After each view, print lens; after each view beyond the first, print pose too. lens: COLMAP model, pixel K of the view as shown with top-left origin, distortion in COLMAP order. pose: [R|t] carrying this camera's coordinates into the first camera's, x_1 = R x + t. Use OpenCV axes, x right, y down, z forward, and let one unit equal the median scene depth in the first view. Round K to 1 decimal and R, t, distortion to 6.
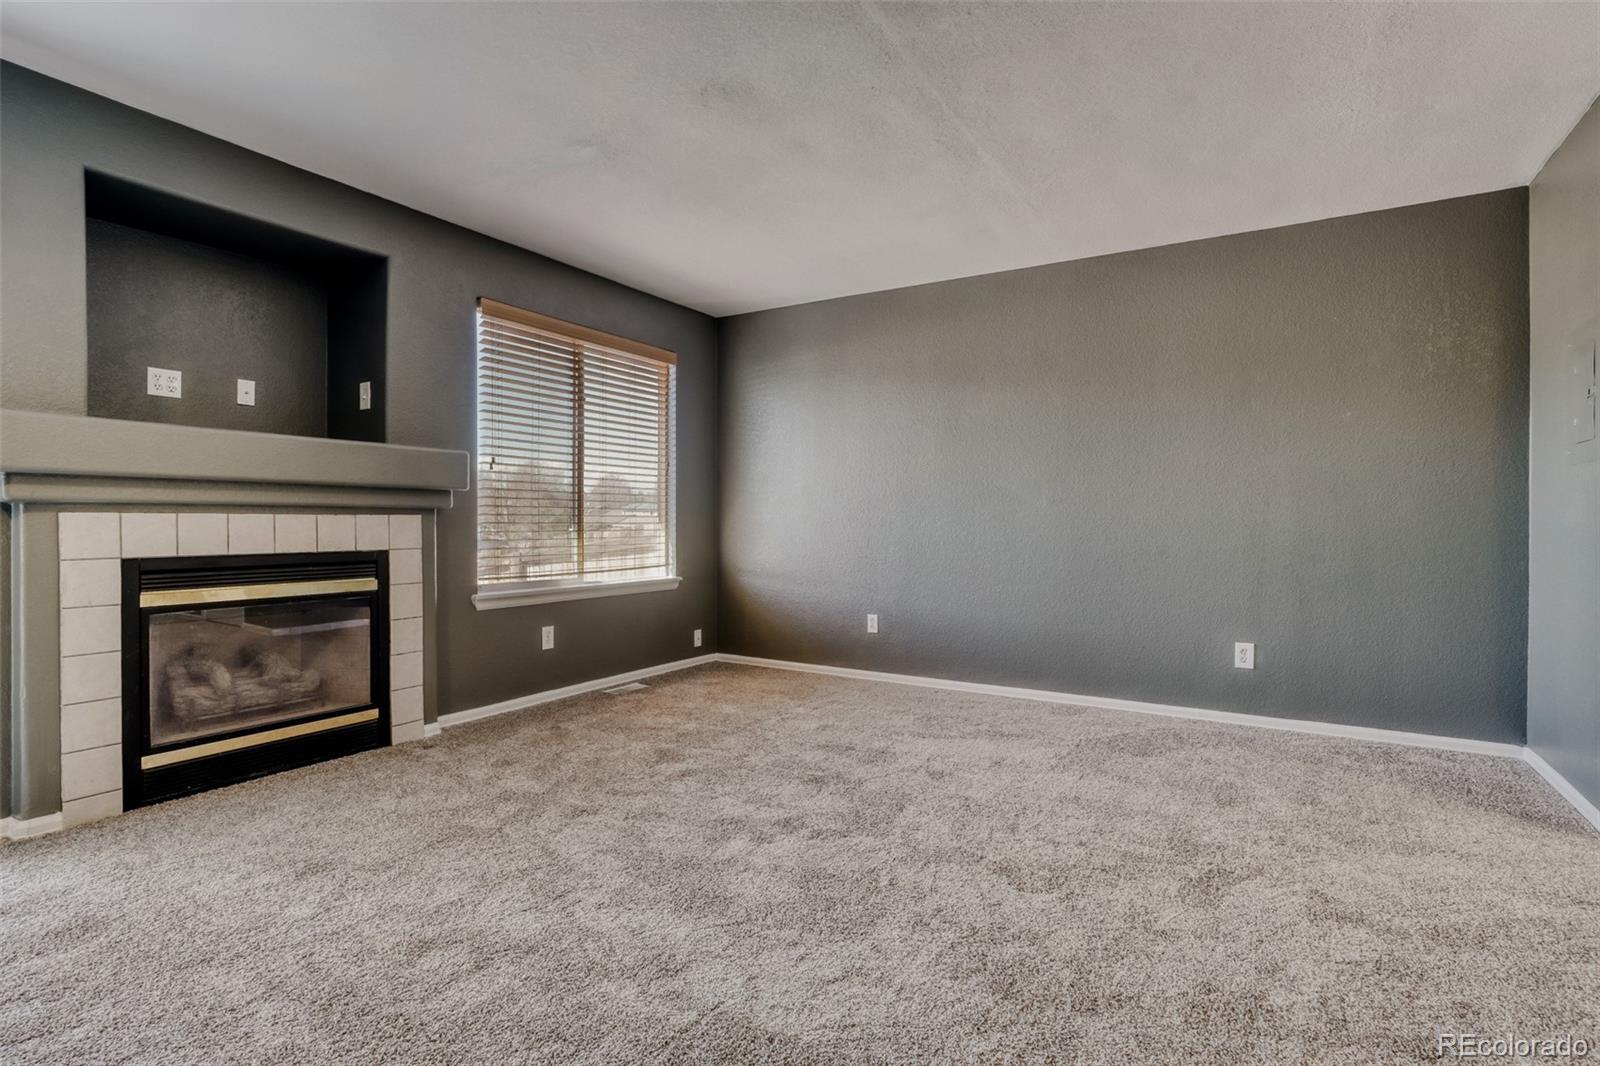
lens RADIAL K [[792.6, 0, 786.8], [0, 792.6, 528.6], [0, 0, 1]] dist [-0.007654, 0.000364]
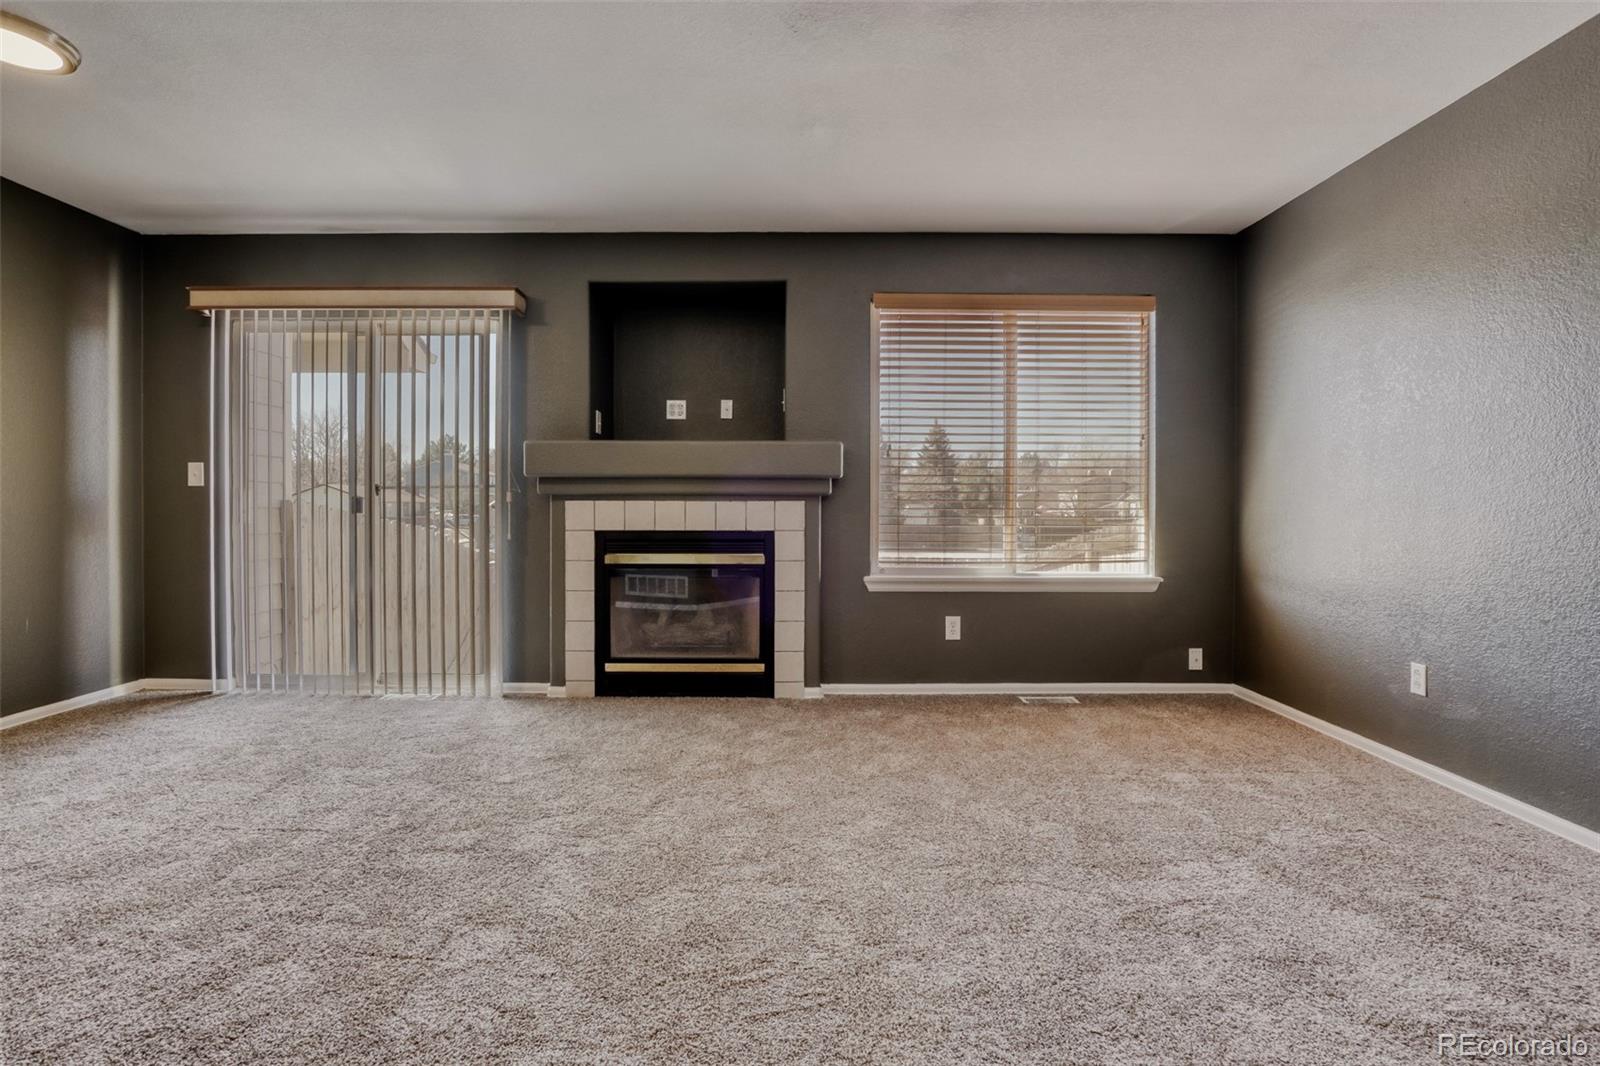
lens RADIAL K [[776.4, 0, 775.2], [0, 776.4, 518.2], [0, 0, 1]] dist [-0.040202, 0.016018]
pose [[0.514158, 0.010270, -0.857634, 0.482813], [-0.009331, 0.999936, 0.006380, 0.000781], [0.857644, 0.004722, 0.514221, 0.408727]]
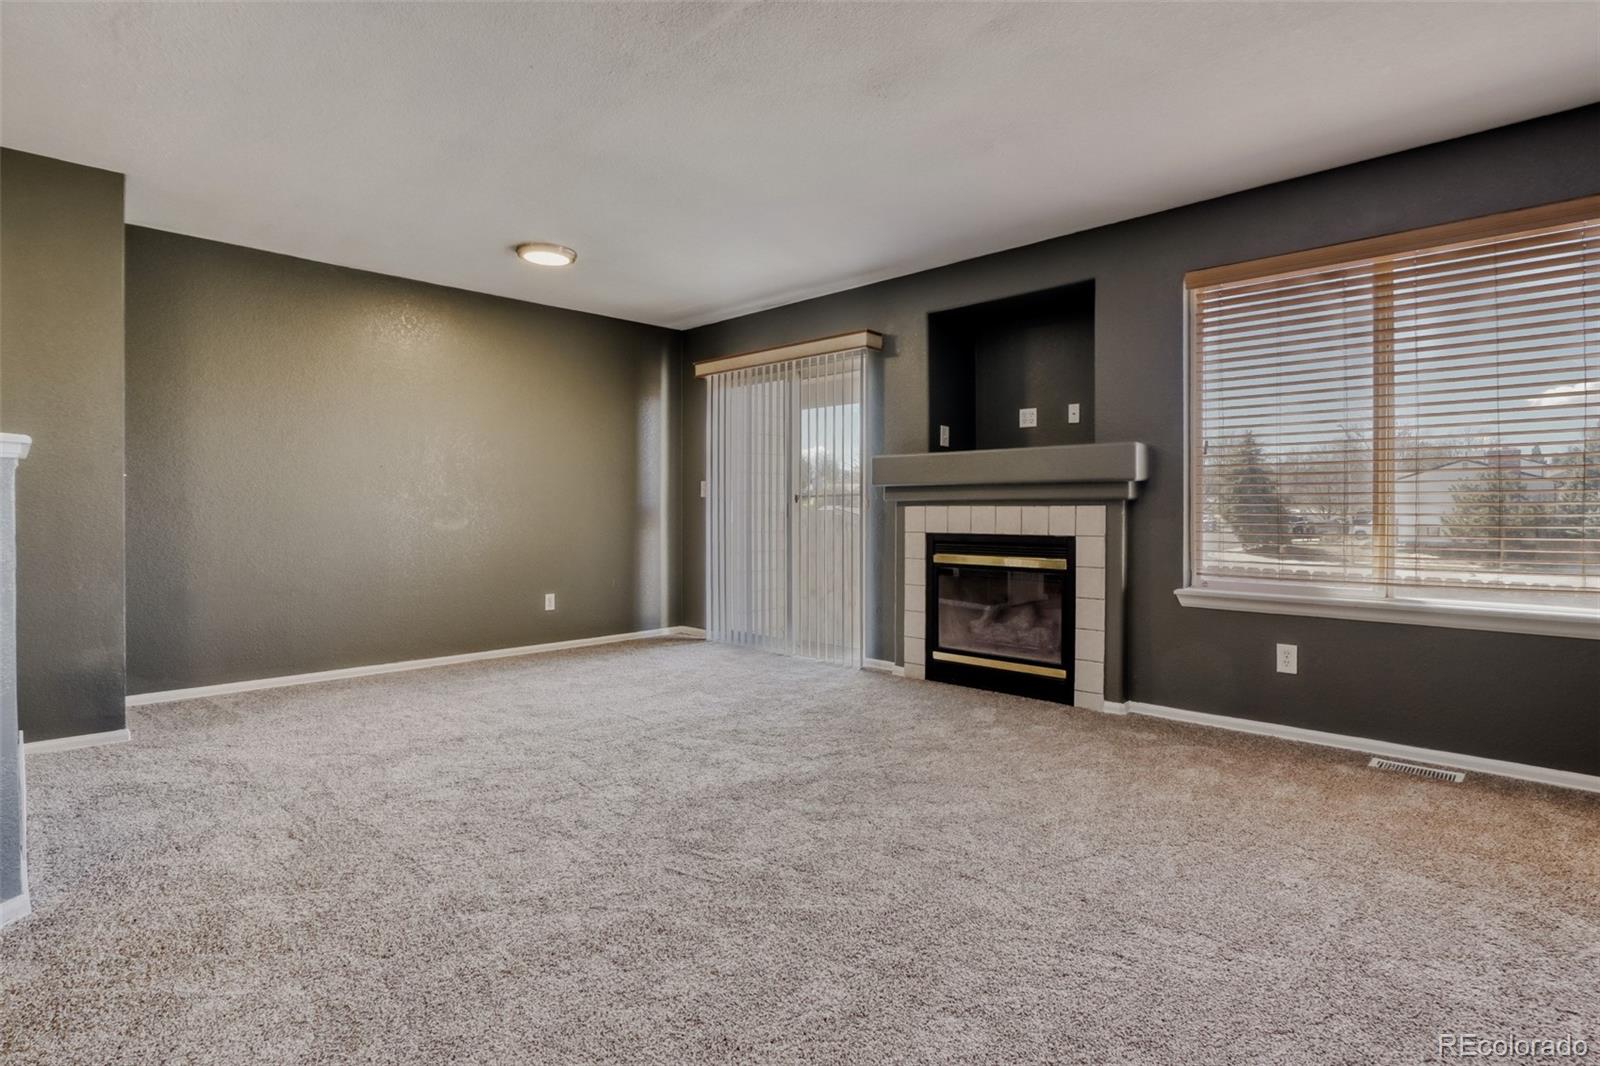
lens RADIAL K [[778.7, 0, 791.8], [0, 778.7, 518.9], [0, 0, 1]] dist [-0.023472, 0.001252]
pose [[-0.224902, 0.005982, -0.974363, 0.688817], [-0.012000, 0.999888, 0.008909, -0.003341], [0.974307, 0.013696, -0.224805, 0.849601]]
